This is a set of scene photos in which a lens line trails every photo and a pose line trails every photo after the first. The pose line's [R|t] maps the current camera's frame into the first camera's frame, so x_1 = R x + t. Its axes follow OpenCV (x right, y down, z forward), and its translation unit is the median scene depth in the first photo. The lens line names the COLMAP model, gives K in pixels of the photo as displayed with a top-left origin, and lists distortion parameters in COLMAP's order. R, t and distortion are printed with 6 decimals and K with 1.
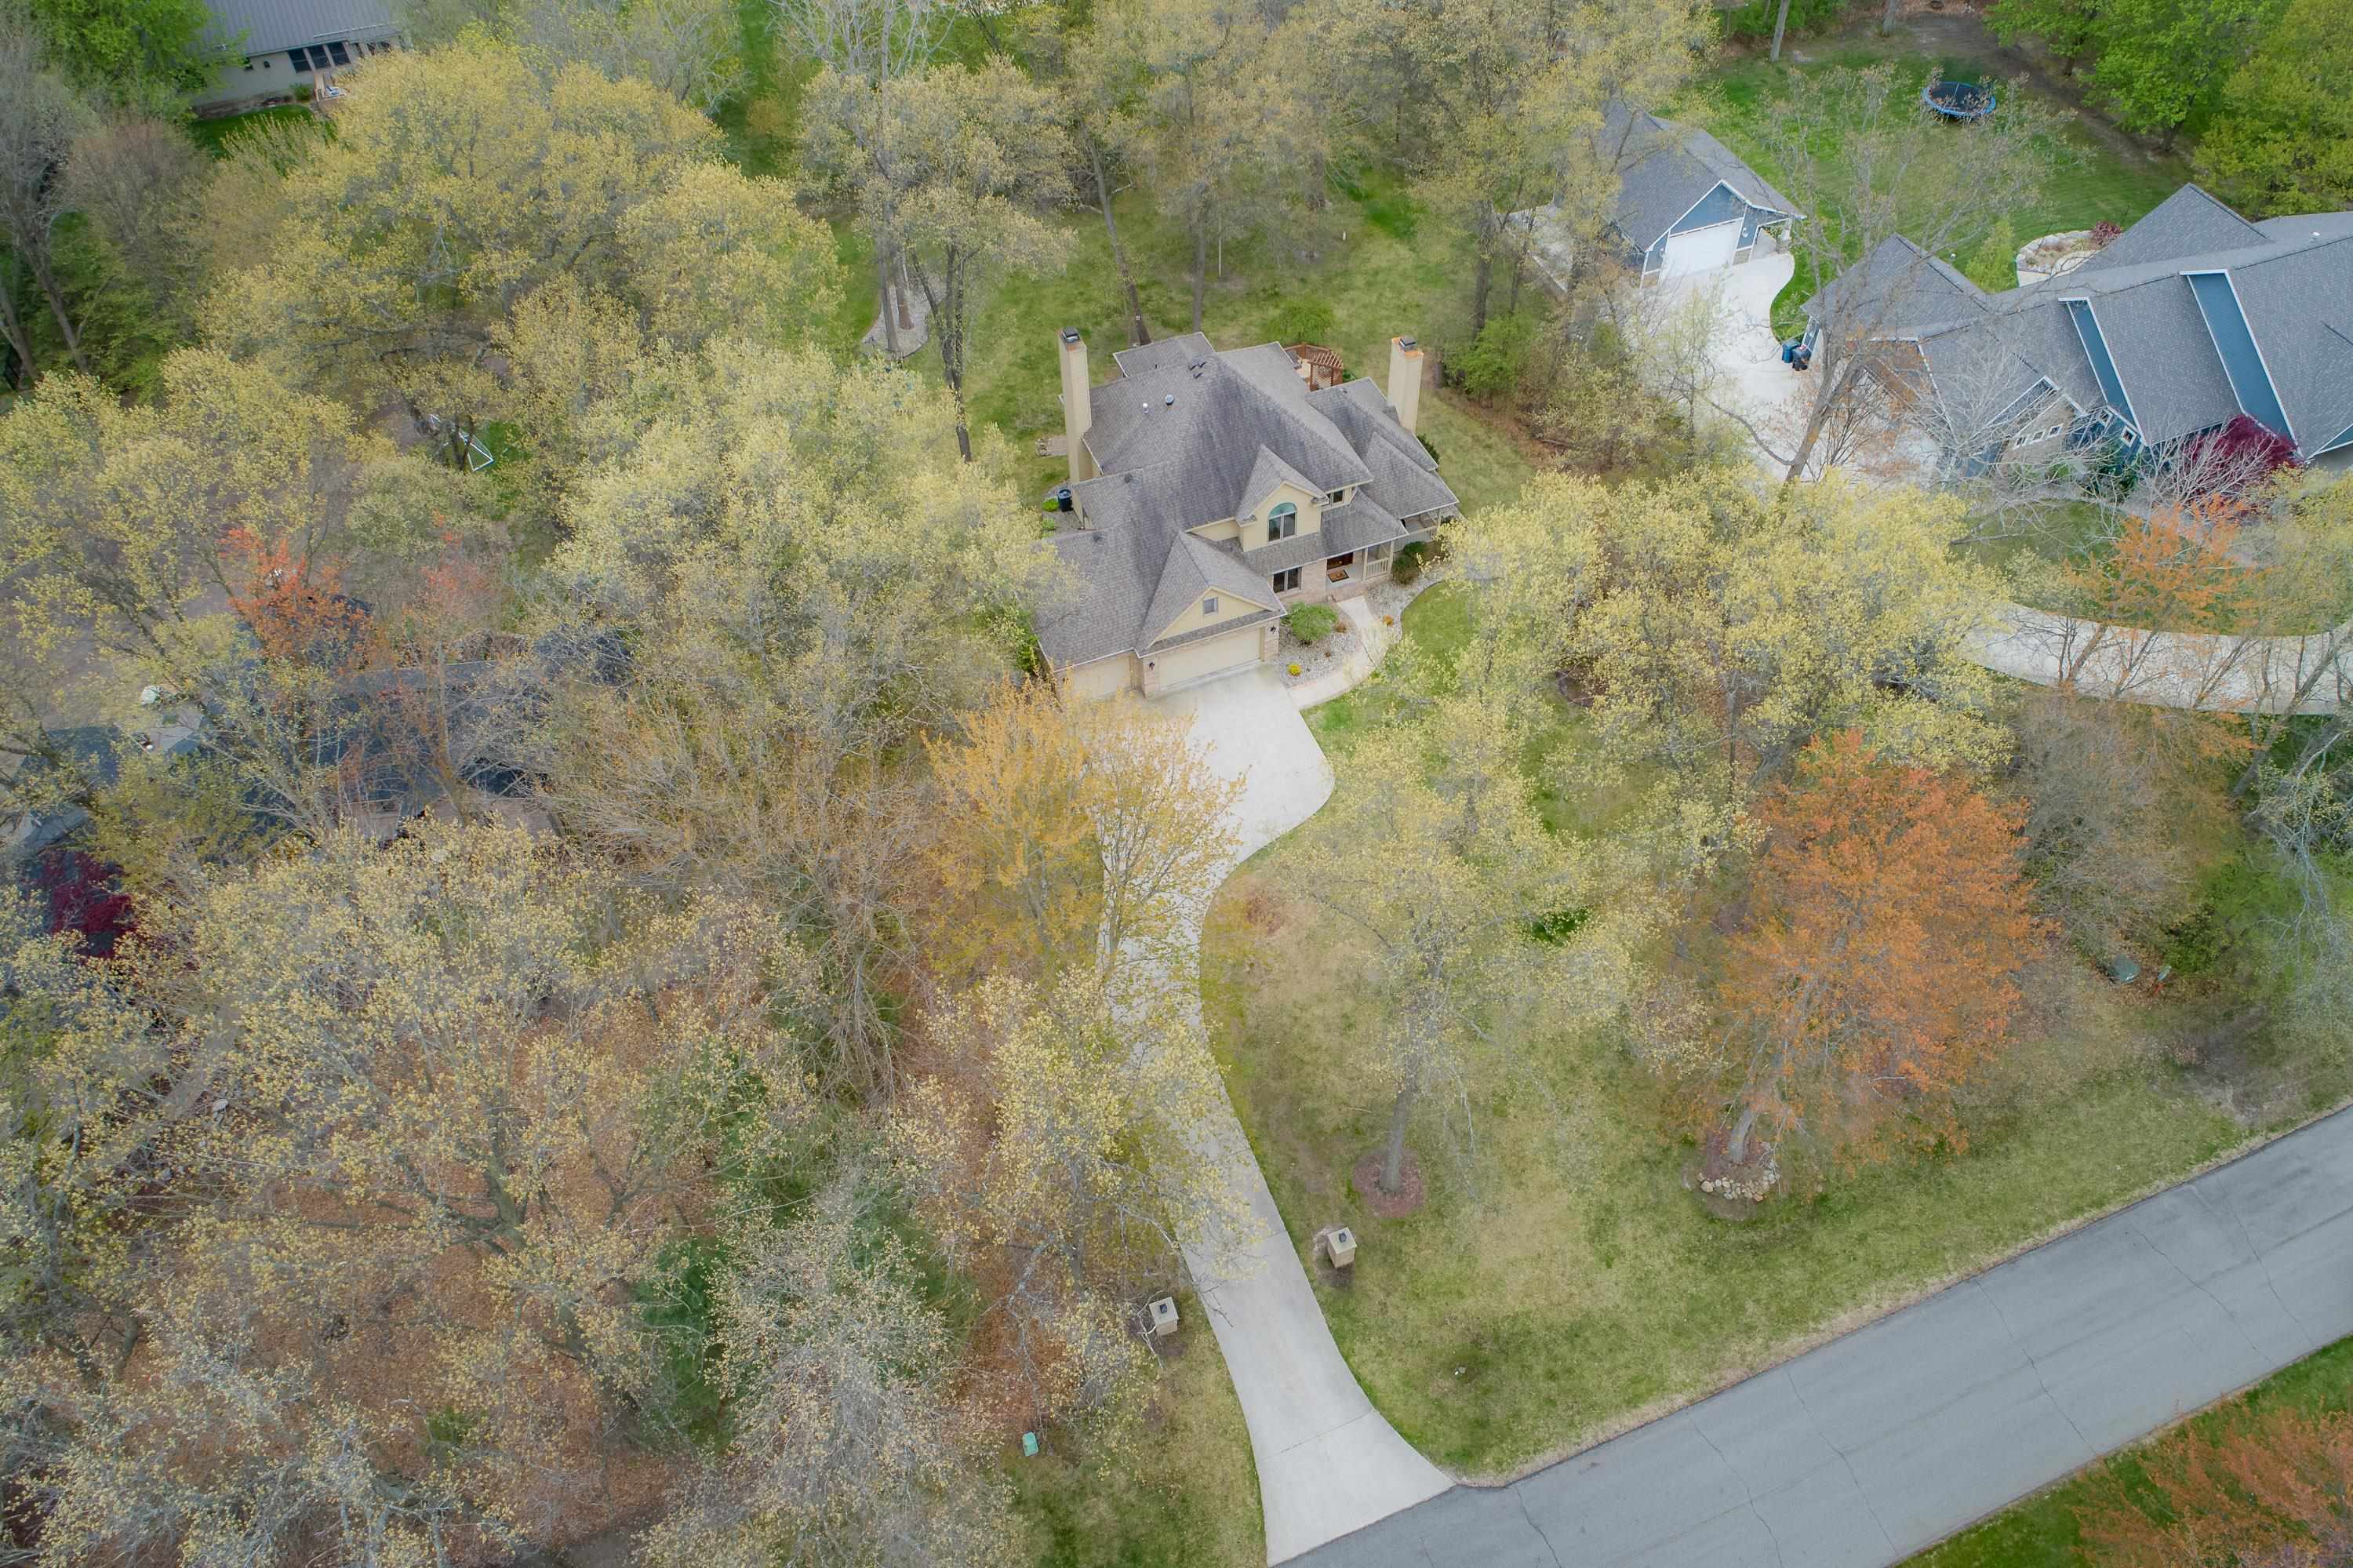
lens RADIAL K [[1723.4, 0, 1262.8], [0, 1723.4, 723.7], [0, 0, 1]] dist [-0.007727, 0.002880]
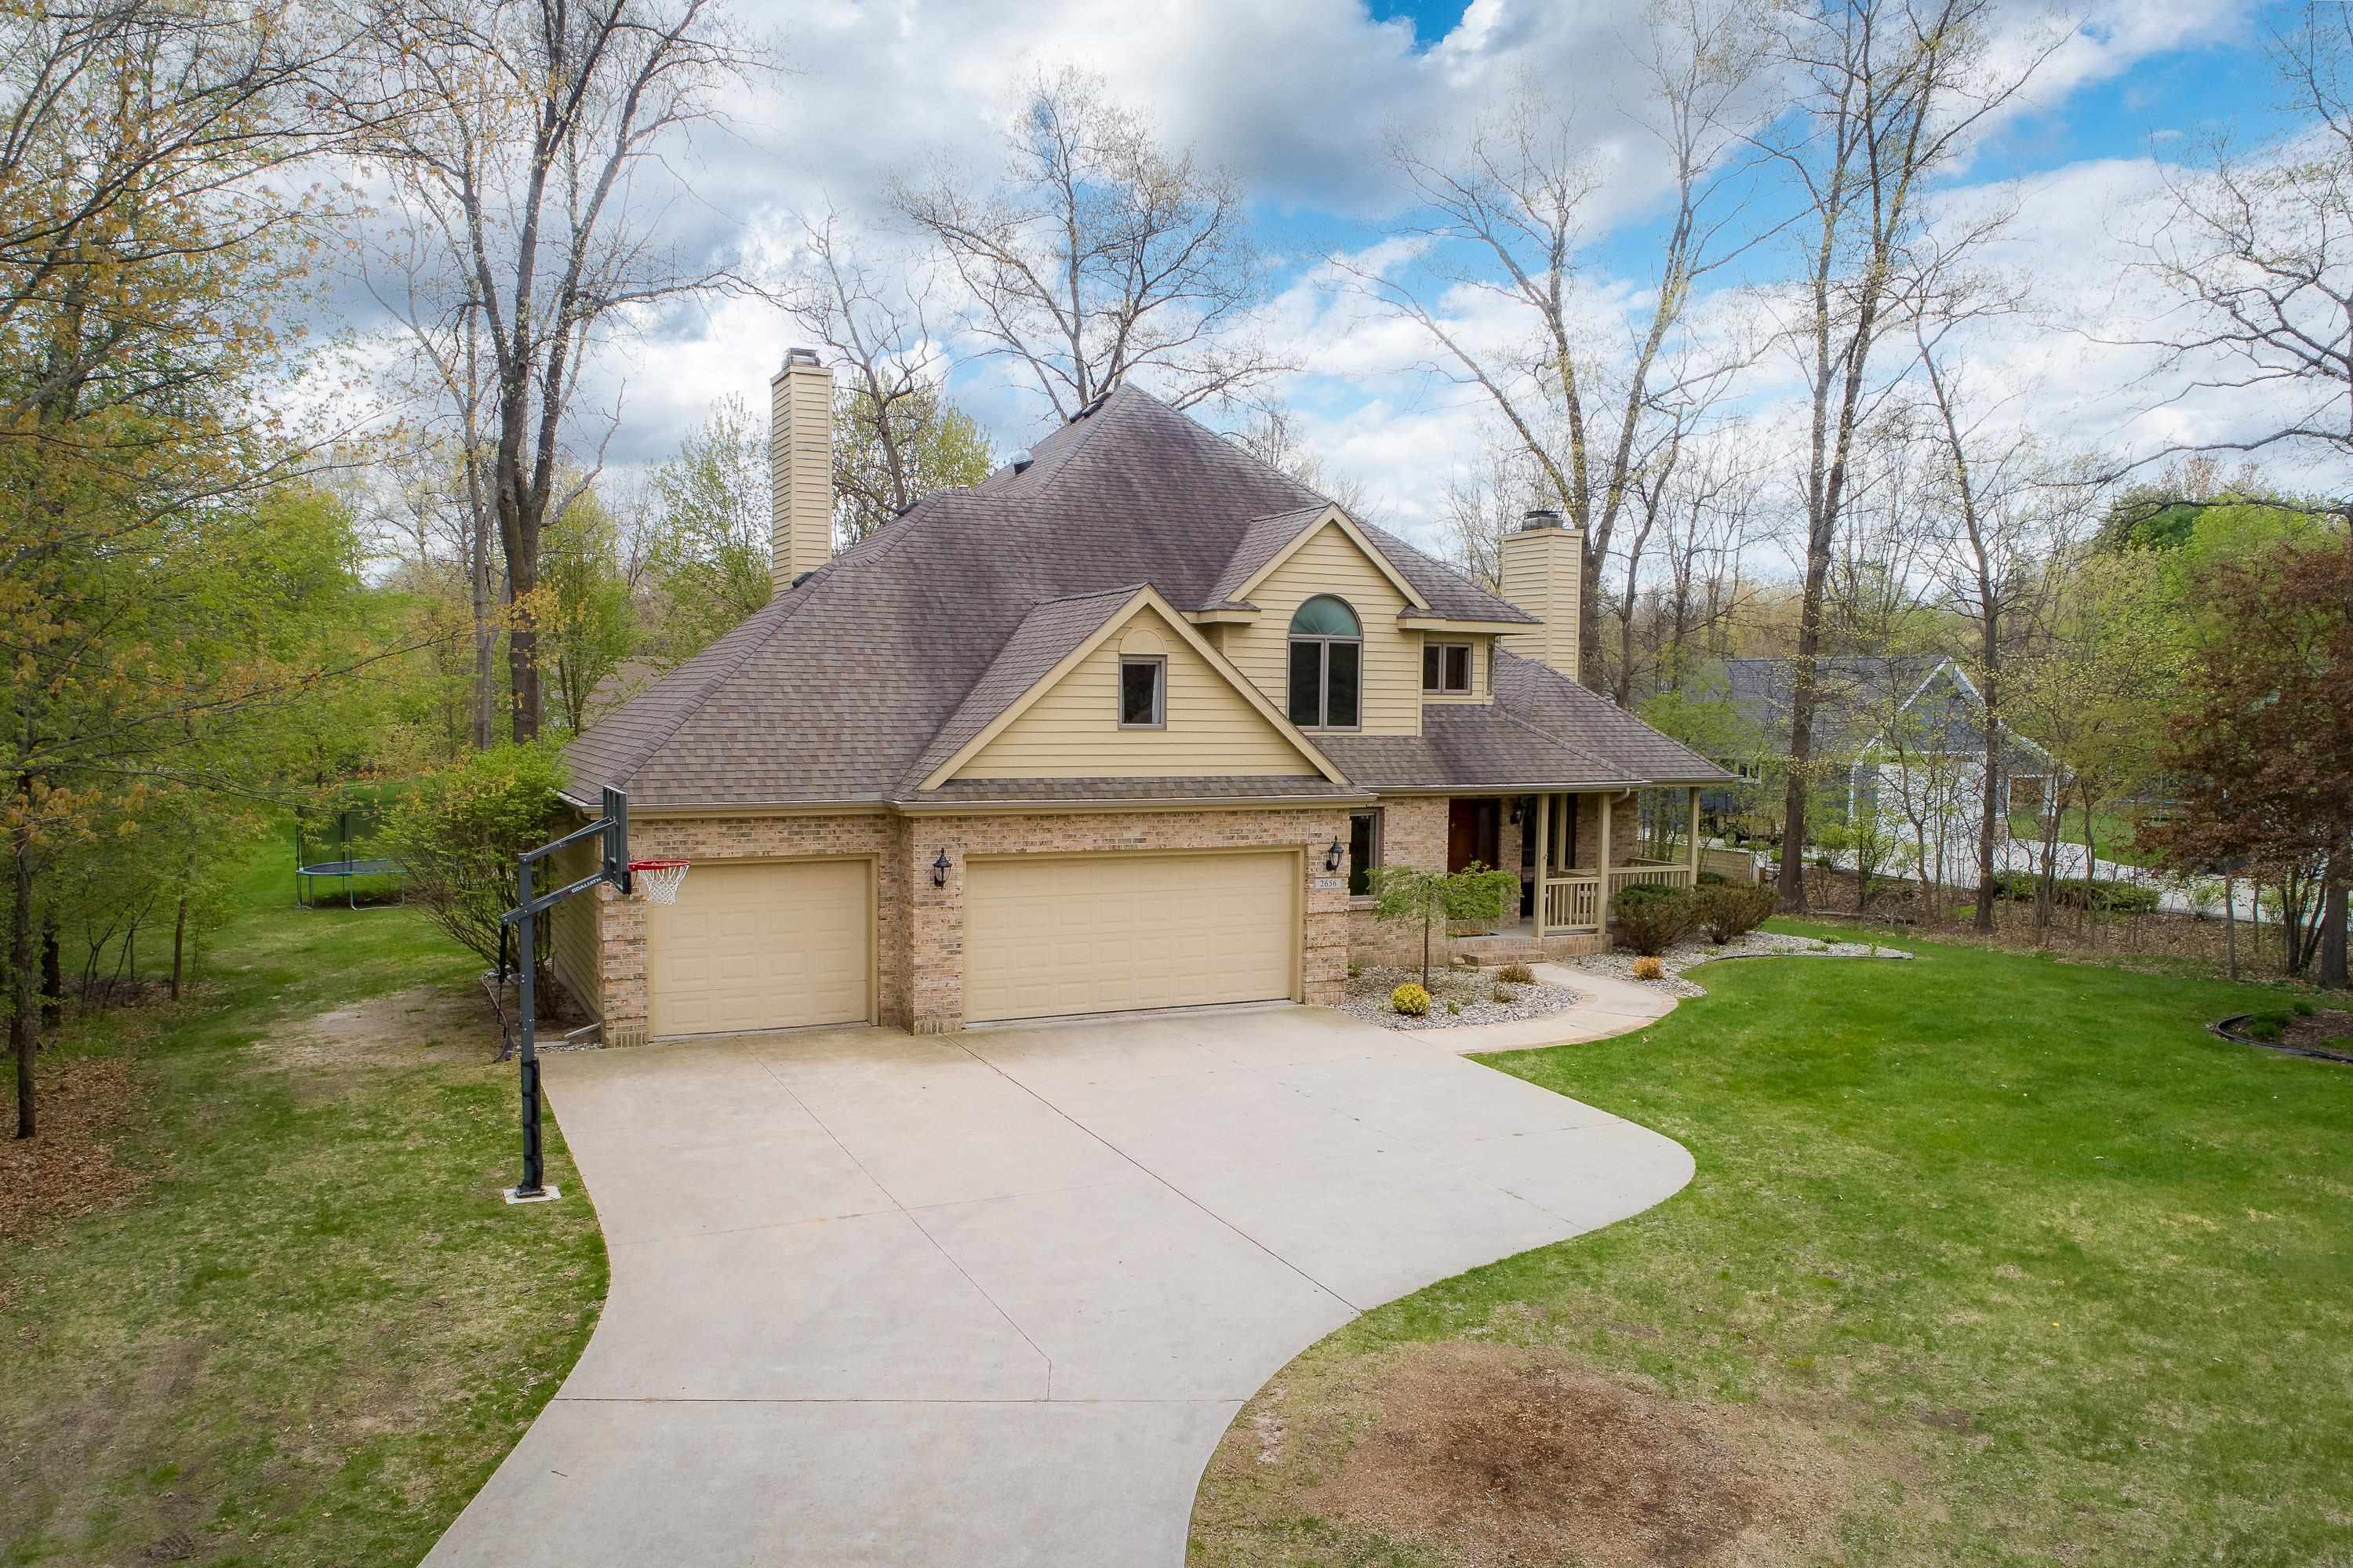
lens RADIAL K [[1679.8, 0, 1138.2], [0, 1679.8, 811.4], [0, 0, 1]] dist [-0.000138, 0.003304]
pose [[0.999462, -0.001215, 0.032761, -0.048165], [0.023675, 0.718000, -0.695640, 0.184200], [-0.022677, 0.696042, 0.717643, 0.929437]]
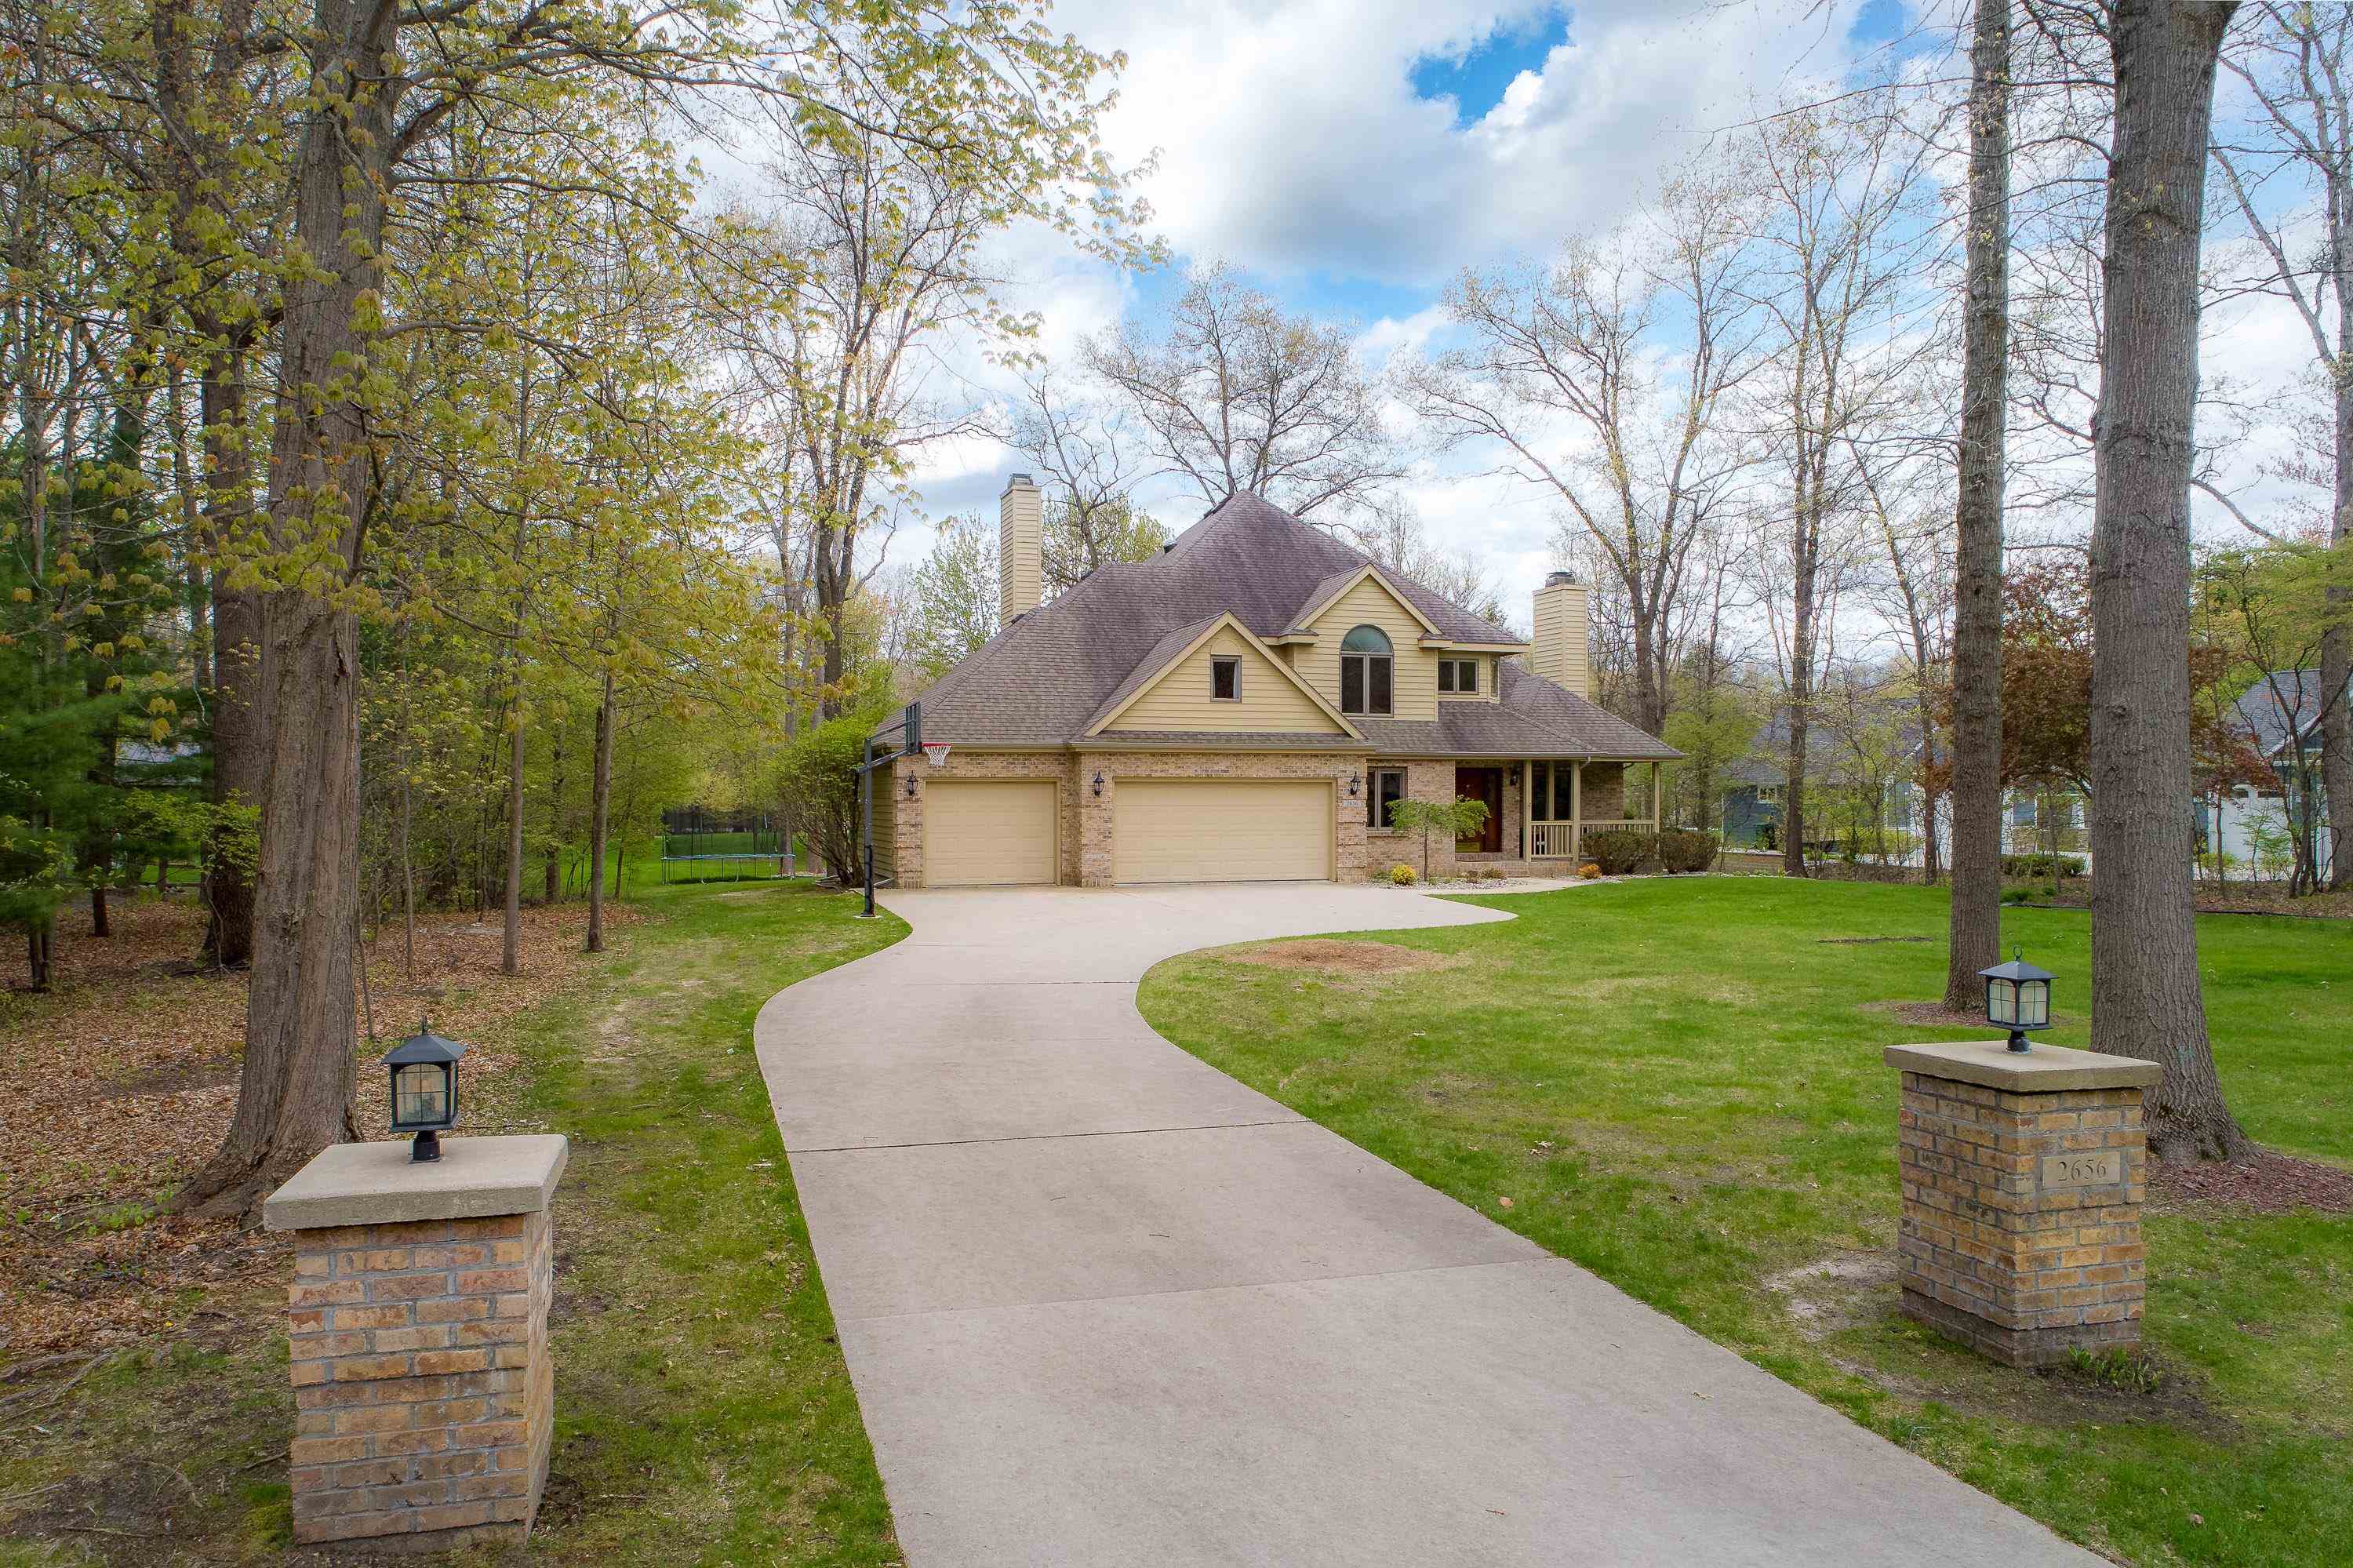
lens RADIAL K [[1651.9, 0, 1176.5], [0, 1651.9, 784.0], [0, 0, 1]] dist [-0.004952, 0.002605]
pose [[0.996741, -0.011276, -0.079870, -0.008397], [-0.052439, 0.661806, -0.747839, 0.358237], [0.061291, 0.749590, 0.659058, 0.826533]]
